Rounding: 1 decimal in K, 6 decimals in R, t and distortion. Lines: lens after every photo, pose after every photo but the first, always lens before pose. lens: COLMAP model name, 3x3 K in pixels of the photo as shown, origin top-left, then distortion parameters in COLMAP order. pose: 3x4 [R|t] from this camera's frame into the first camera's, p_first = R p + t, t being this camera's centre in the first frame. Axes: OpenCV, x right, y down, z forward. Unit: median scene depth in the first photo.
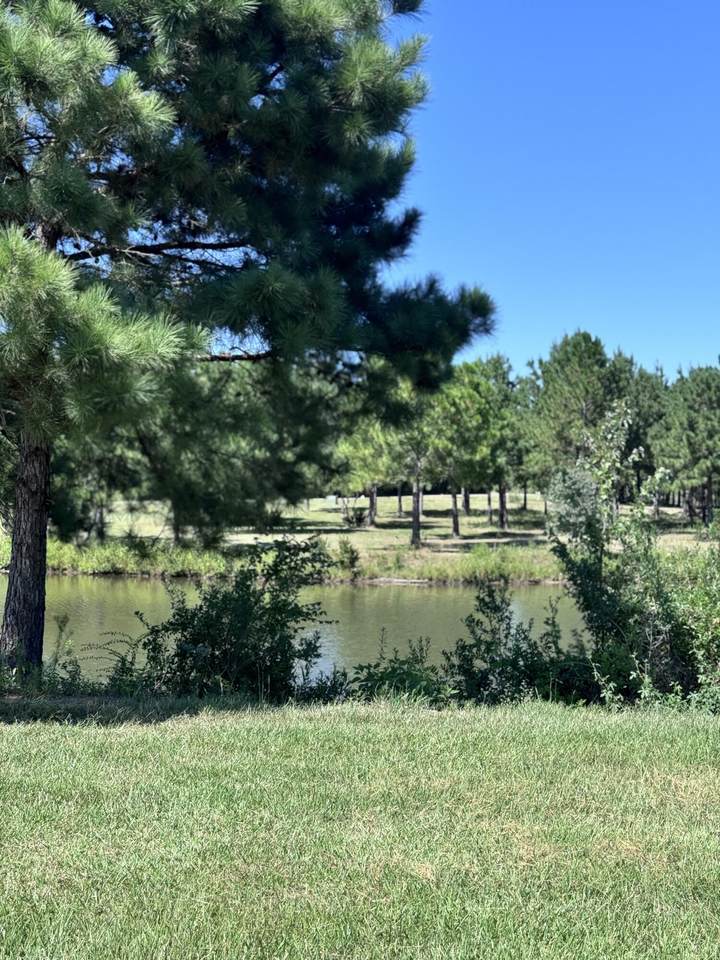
lens RADIAL K [[1359.3, 0, 360.0], [0, 1359.3, 480.0], [0, 0, 1]] dist [0.103992, 0.030995]
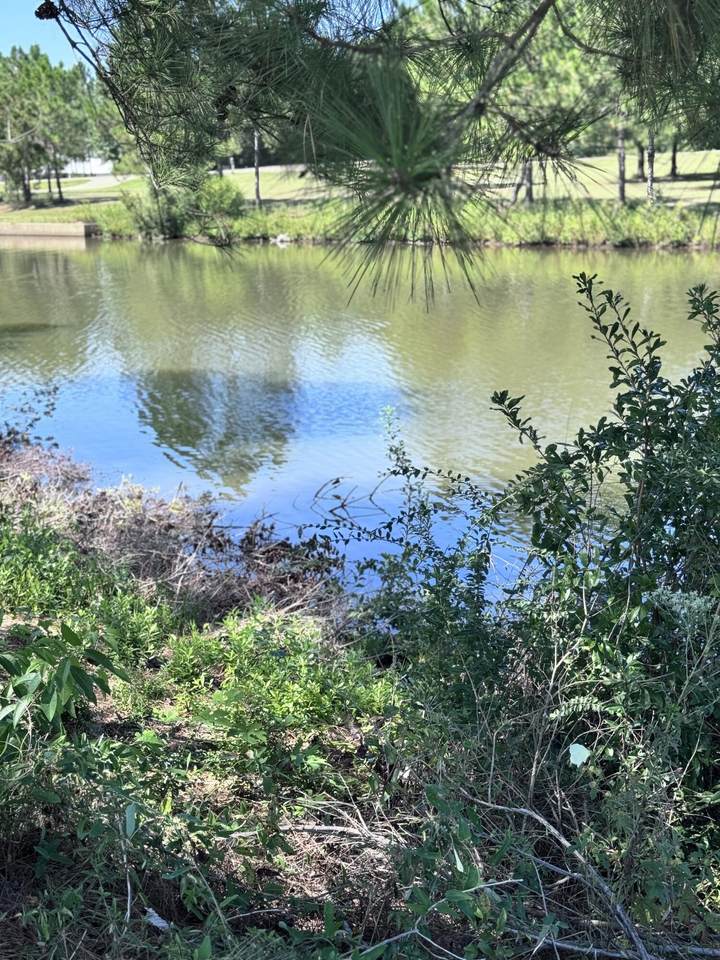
lens RADIAL K [[1359.3, 0, 360.0], [0, 1359.3, 480.0], [0, 0, 1]] dist [0.103992, 0.030995]
pose [[0.949483, 0.035952, -0.311752, -0.021654], [0.039680, 0.971689, 0.232907, 0.009443], [0.311300, -0.233512, 0.921176, 0.157547]]
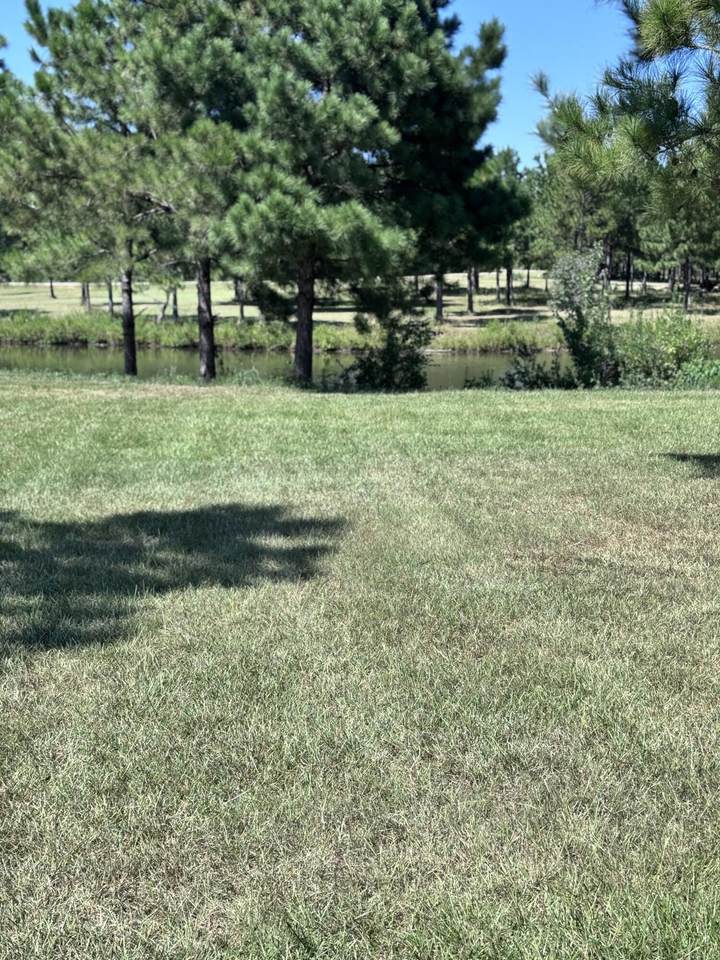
lens RADIAL K [[1350.8, 0, 357.4], [0, 1350.8, 534.4], [0, 0, 1]] dist [0.100891, 0.005520]
pose [[0.999959, -0.009056, -0.000503, -0.030566], [0.008970, 0.979169, 0.202850, -0.010613], [-0.001344, -0.202847, 0.979210, -0.201371]]
